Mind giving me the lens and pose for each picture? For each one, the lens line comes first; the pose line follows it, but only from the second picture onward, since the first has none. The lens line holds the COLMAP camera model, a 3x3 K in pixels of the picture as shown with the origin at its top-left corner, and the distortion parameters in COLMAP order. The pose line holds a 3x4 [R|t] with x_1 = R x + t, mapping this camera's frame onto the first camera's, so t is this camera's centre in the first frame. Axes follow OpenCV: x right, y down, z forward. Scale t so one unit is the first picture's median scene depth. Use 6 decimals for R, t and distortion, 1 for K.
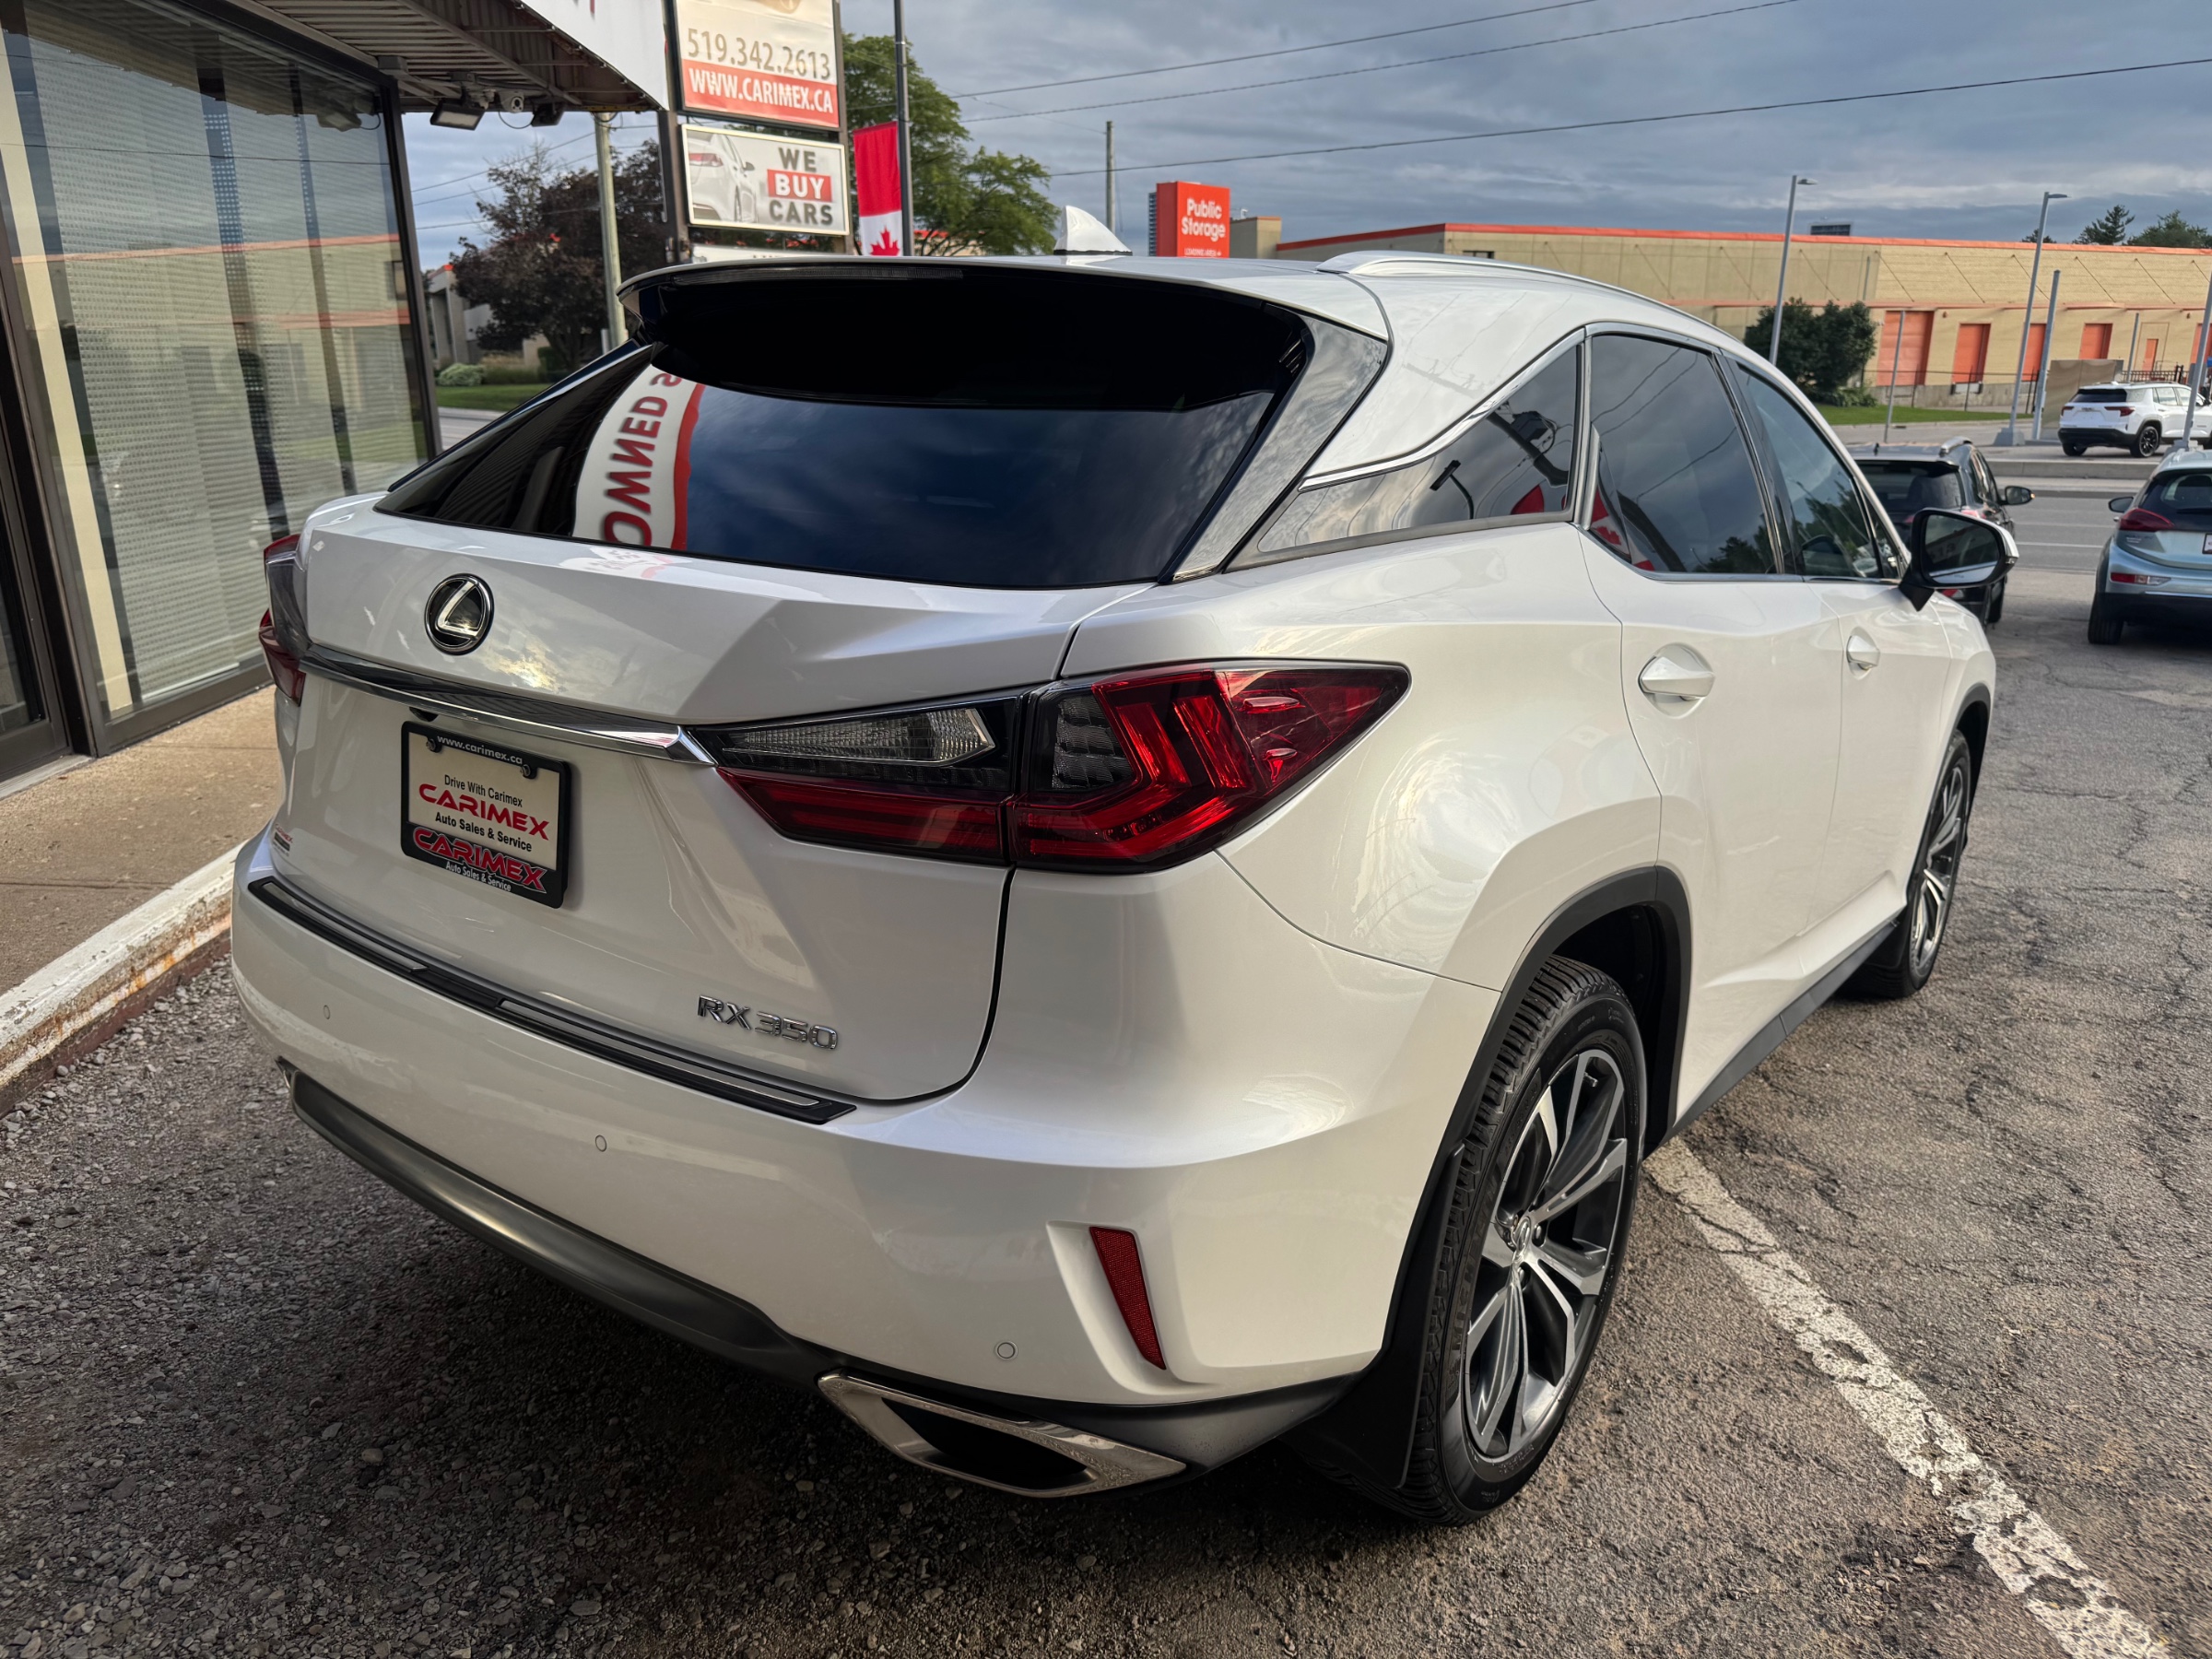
lens RADIAL K [[1575.1, 0, 1098.7], [0, 1575.1, 815.6], [0, 0, 1]] dist [-0.014494, 0.008127]
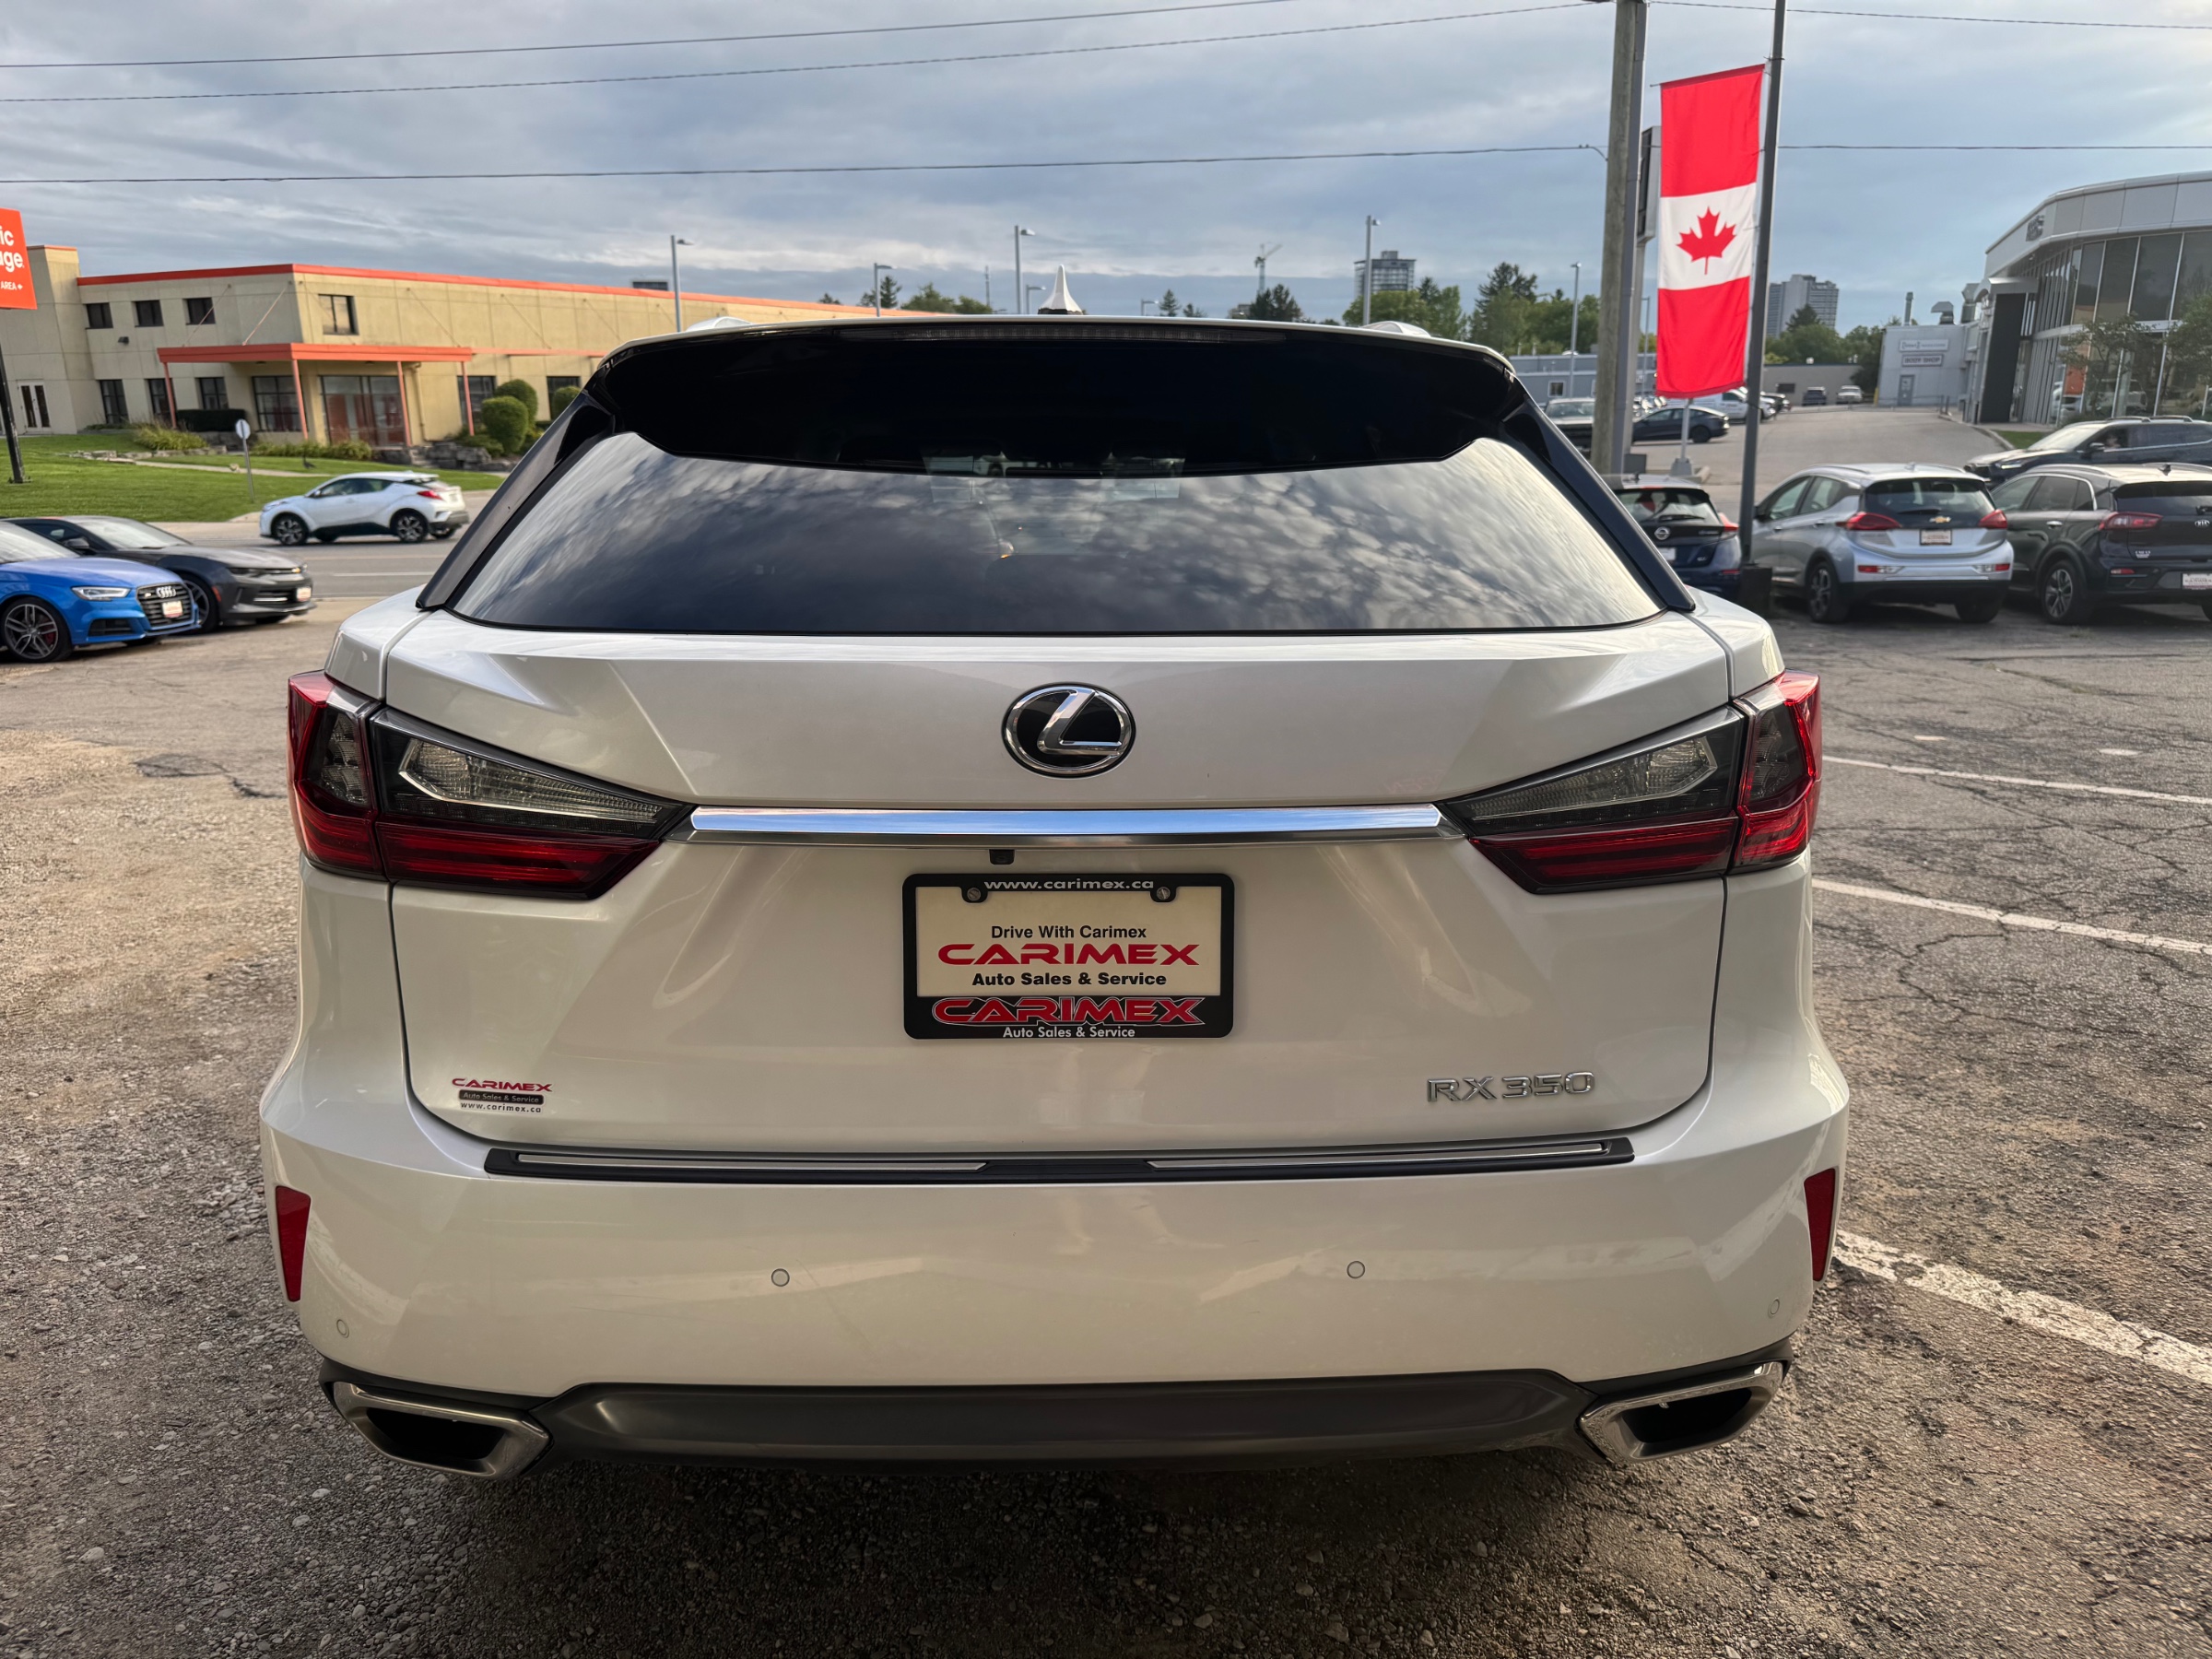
lens RADIAL K [[1575.1, 0, 1084.4], [0, 1575.1, 822.1], [0, 0, 1]] dist [-0.014494, 0.008127]
pose [[0.785529, -0.160609, 0.597619, -0.861281], [0.175377, 0.983917, 0.033906, -0.098991], [-0.593453, 0.078175, 0.801063, 0.300579]]
